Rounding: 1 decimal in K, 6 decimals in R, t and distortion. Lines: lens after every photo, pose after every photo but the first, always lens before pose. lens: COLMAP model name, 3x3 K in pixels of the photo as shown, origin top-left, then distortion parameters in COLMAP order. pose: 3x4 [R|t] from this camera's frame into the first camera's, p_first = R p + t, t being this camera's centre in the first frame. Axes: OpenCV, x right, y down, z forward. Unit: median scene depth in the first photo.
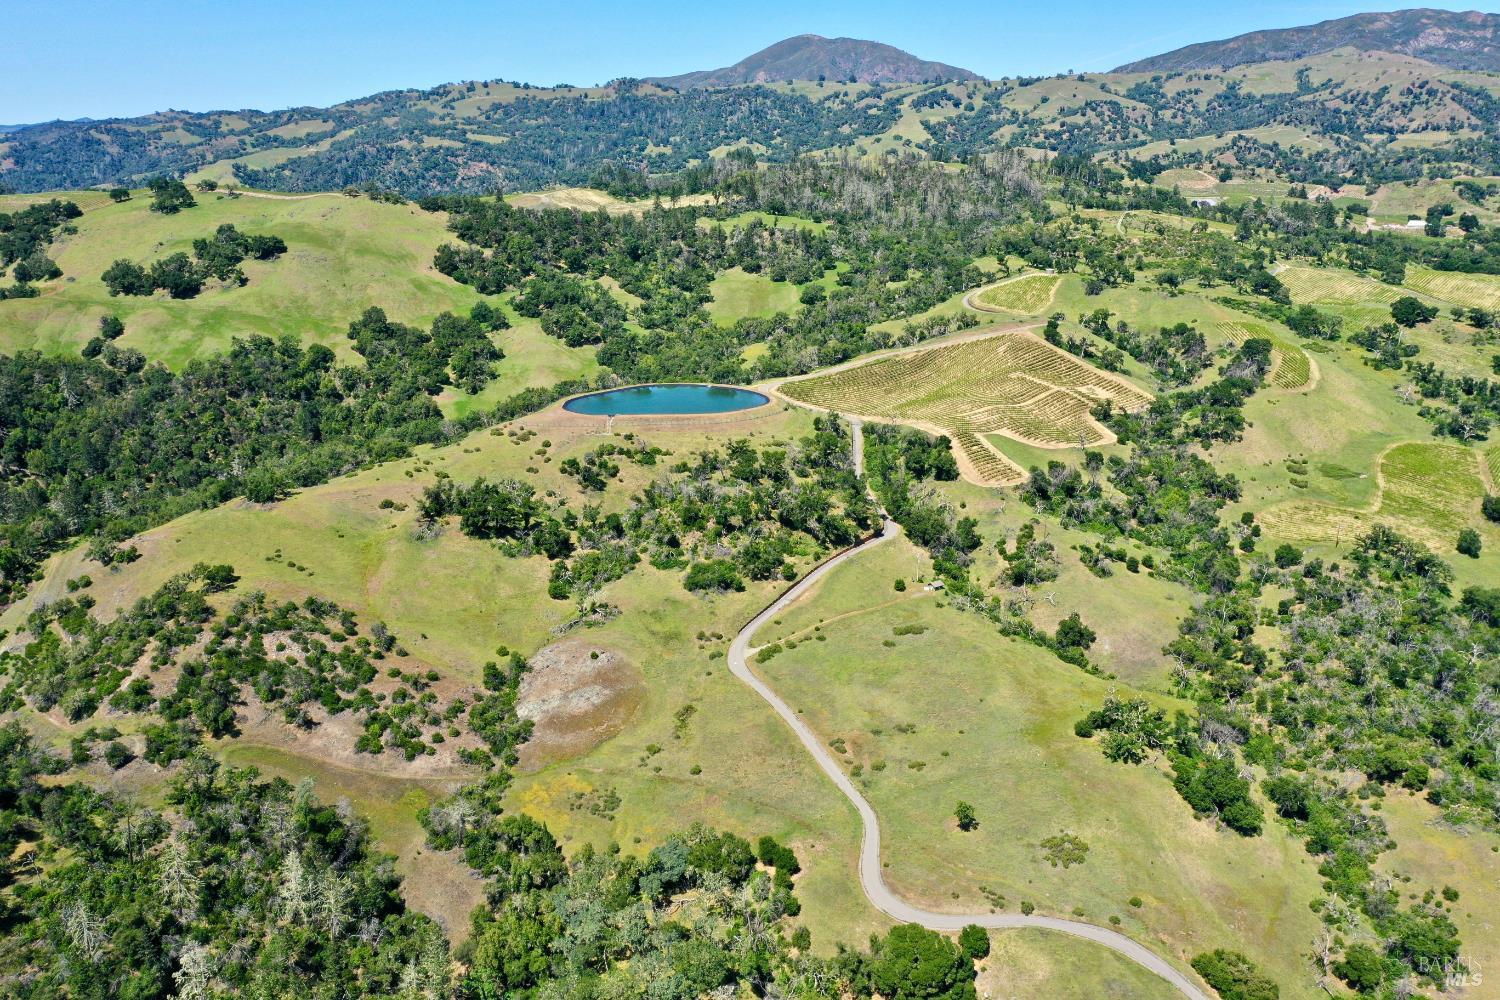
lens RADIAL K [[1180.6, 0, 748.5], [0, 1180.6, 502.0], [0, 0, 1]] dist [-0.000470, -0.006285]
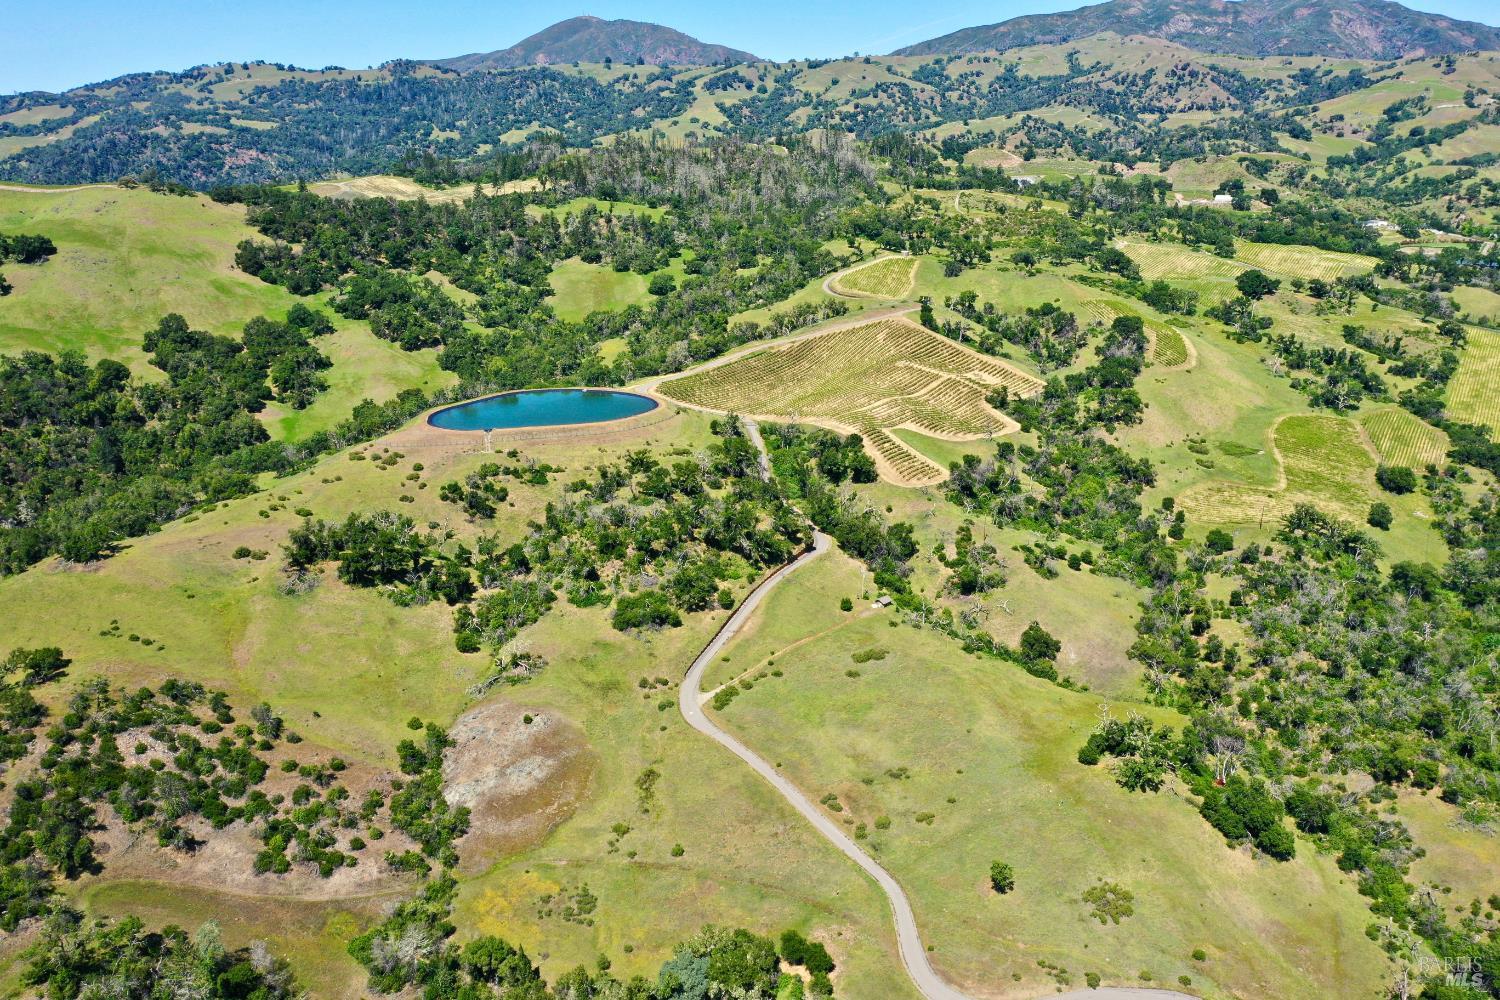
lens RADIAL K [[1180.6, 0, 748.3], [0, 1180.6, 501.3], [0, 0, 1]] dist [-0.000470, -0.006285]
pose [[0.983673, -0.060648, 0.169440, -0.061319], [0.058708, 0.998140, 0.016441, -0.018256], [-0.170122, -0.006225, 0.985403, 0.073880]]
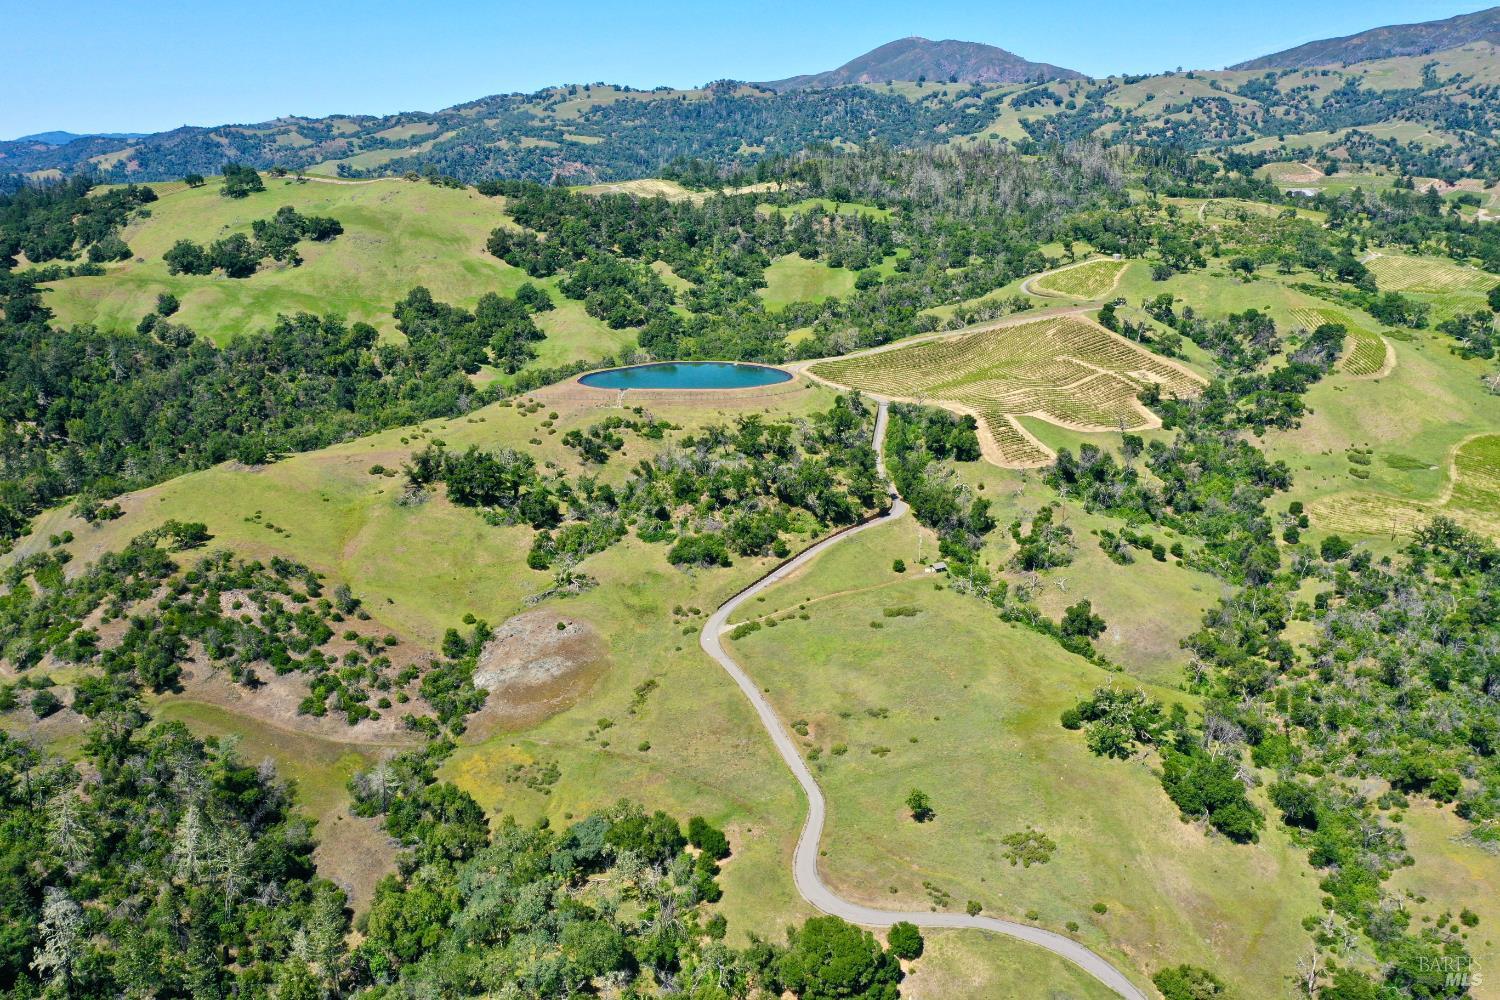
lens RADIAL K [[1180.6, 0, 748.6], [0, 1180.6, 502.3], [0, 0, 1]] dist [-0.000470, -0.006285]
pose [[0.996043, 0.022923, -0.085863, 0.056690], [-0.023415, 0.999715, -0.004735, 0.017382], [0.085730, 0.006727, 0.996296, 0.034049]]
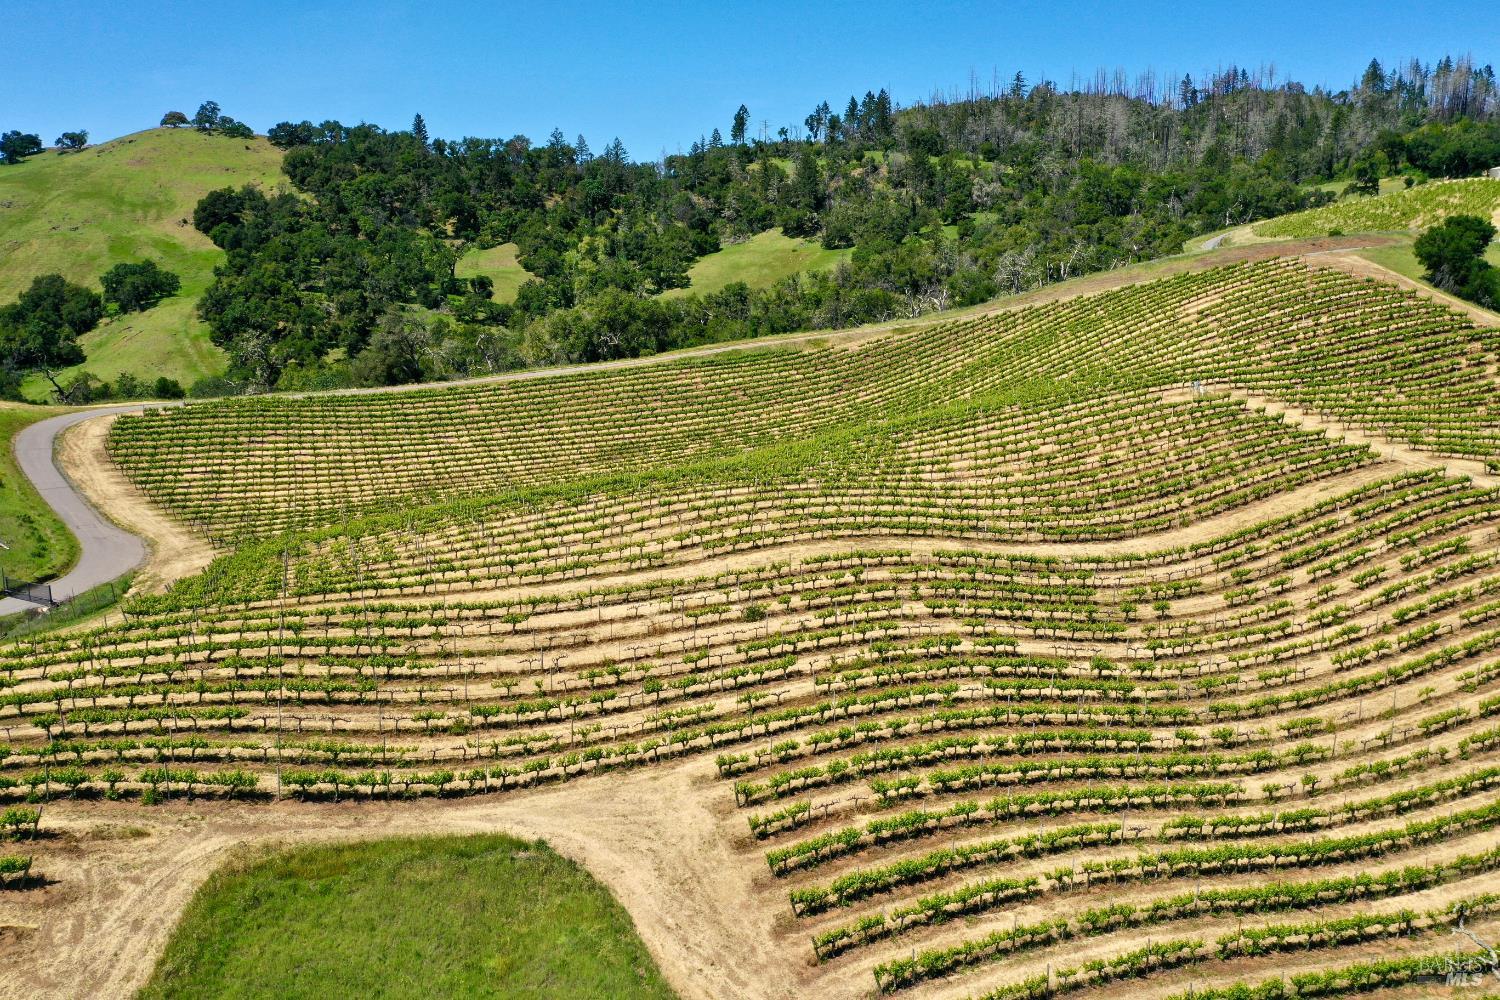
lens RADIAL K [[1180.6, 0, 749.9], [0, 1180.6, 507.2], [0, 0, 1]] dist [-0.000470, -0.006285]
pose [[0.937350, 0.056894, -0.343712, 0.212962], [-0.087377, 0.993434, -0.073849, -0.064707], [0.337254, 0.099255, 0.936167, 0.753321]]
